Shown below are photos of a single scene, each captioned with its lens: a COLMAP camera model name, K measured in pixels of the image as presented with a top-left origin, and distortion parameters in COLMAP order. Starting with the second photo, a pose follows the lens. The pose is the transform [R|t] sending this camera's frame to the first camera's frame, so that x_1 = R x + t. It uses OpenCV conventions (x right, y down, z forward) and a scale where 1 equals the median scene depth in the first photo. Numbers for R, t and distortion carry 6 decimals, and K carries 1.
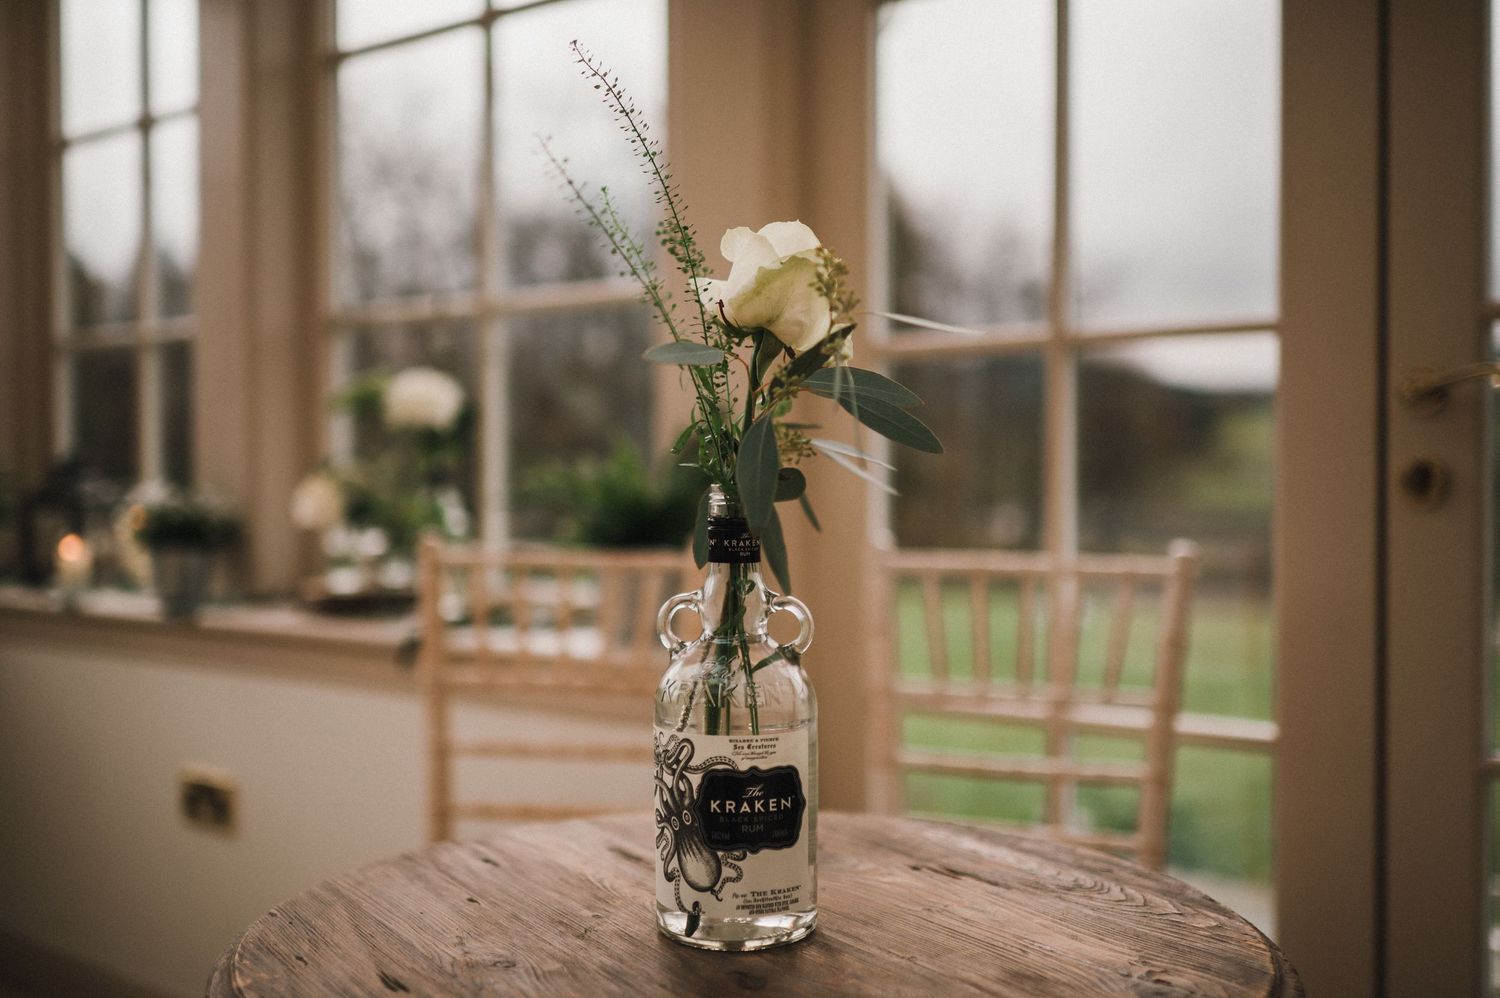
lens RADIAL K [[1500.1, 0, 750.0], [0, 1500.1, 499.0], [0, 0, 1]] dist [0.014655, -0.004414]
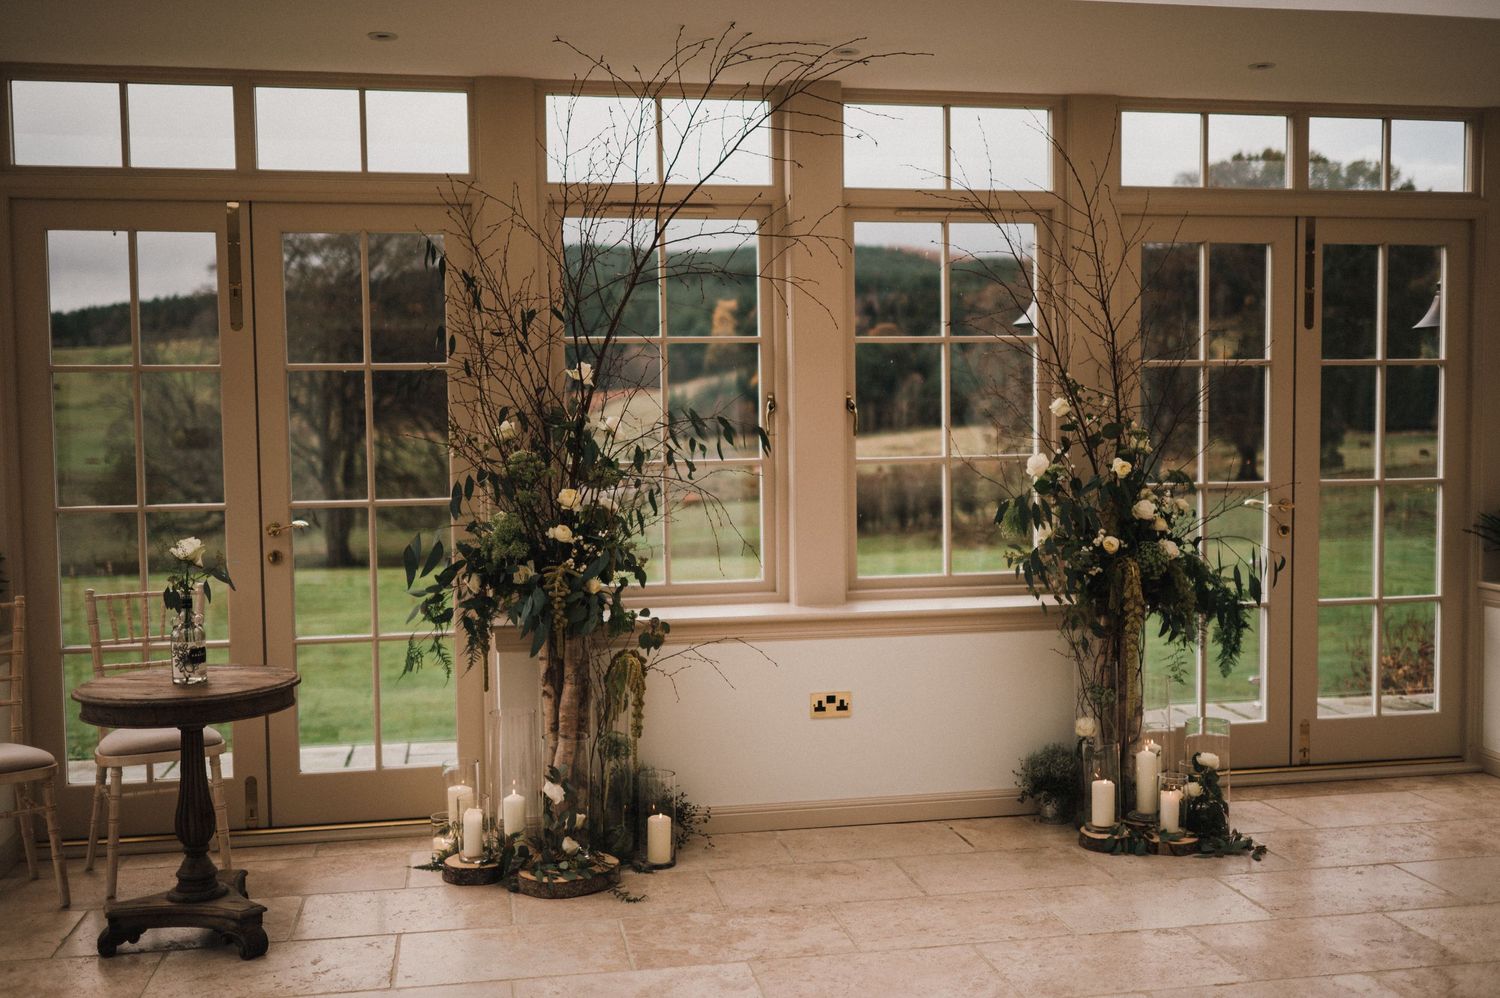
lens RADIAL K [[1500.1, 0, 750.0], [0, 1500.1, 499.0], [0, 0, 1]] dist [0.014655, -0.004414]
pose [[0.668307, -0.041132, 0.742748, -1.719016], [0.014142, 0.998992, 0.042598, -0.354931], [-0.743751, -0.017965, 0.668215, -2.604040]]
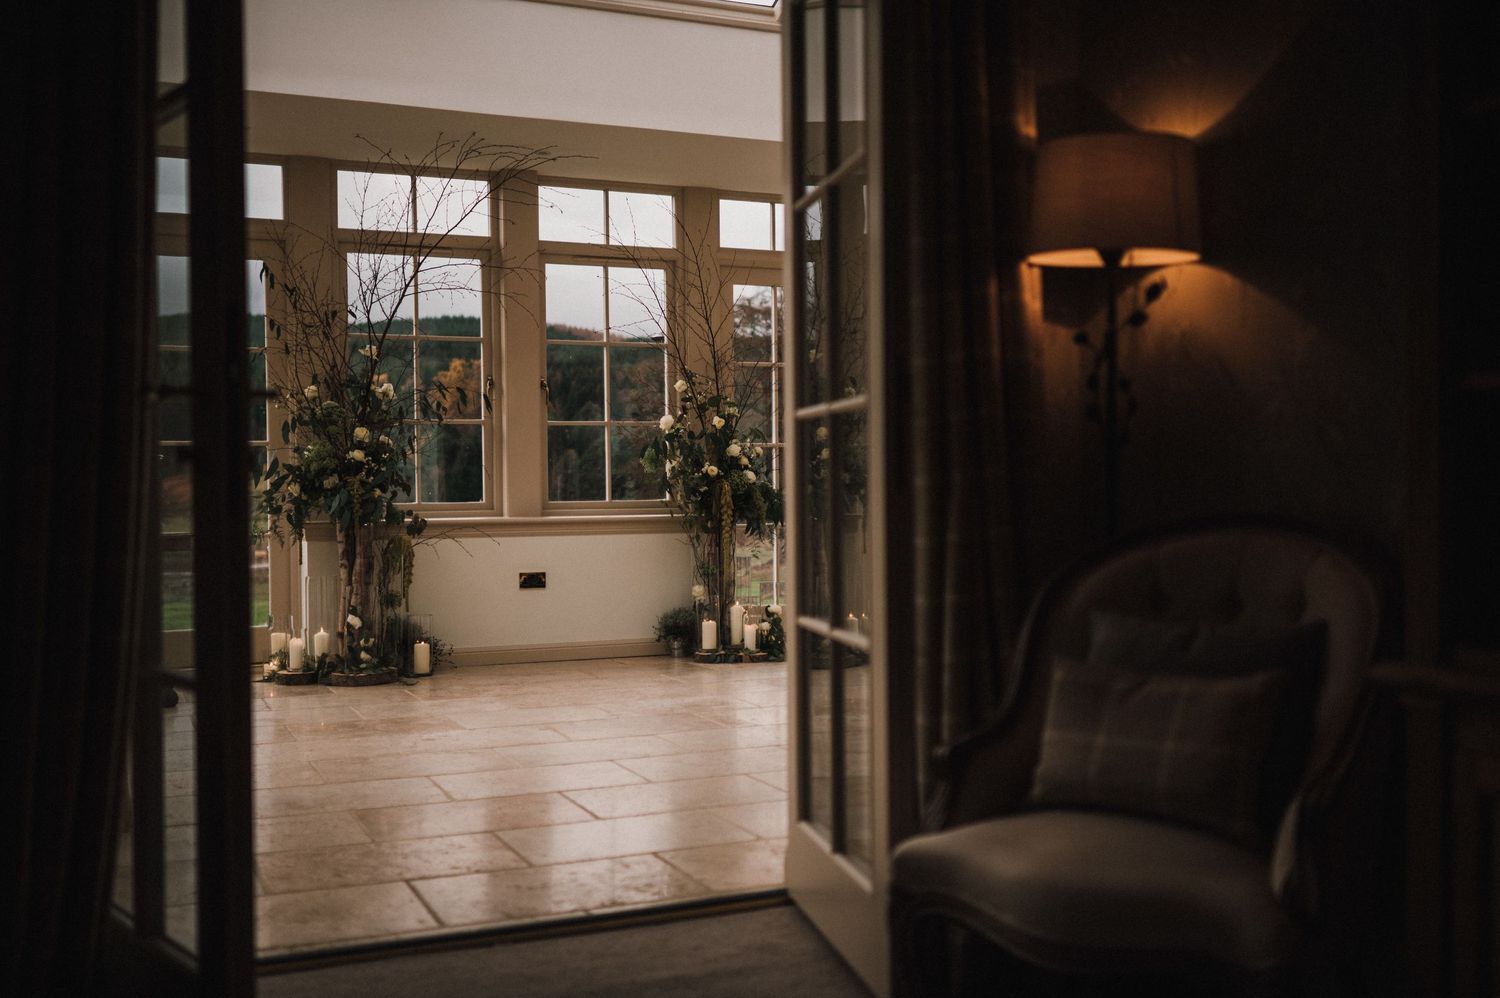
lens RADIAL K [[1500.1, 0, 750.0], [0, 1500.1, 499.0], [0, 0, 1]] dist [0.014655, -0.004414]
pose [[0.481775, -0.002550, 0.876291, -3.906414], [0.014685, 0.999879, -0.005164, 0.193054], [-0.876172, 0.015356, 0.481755, -4.052193]]
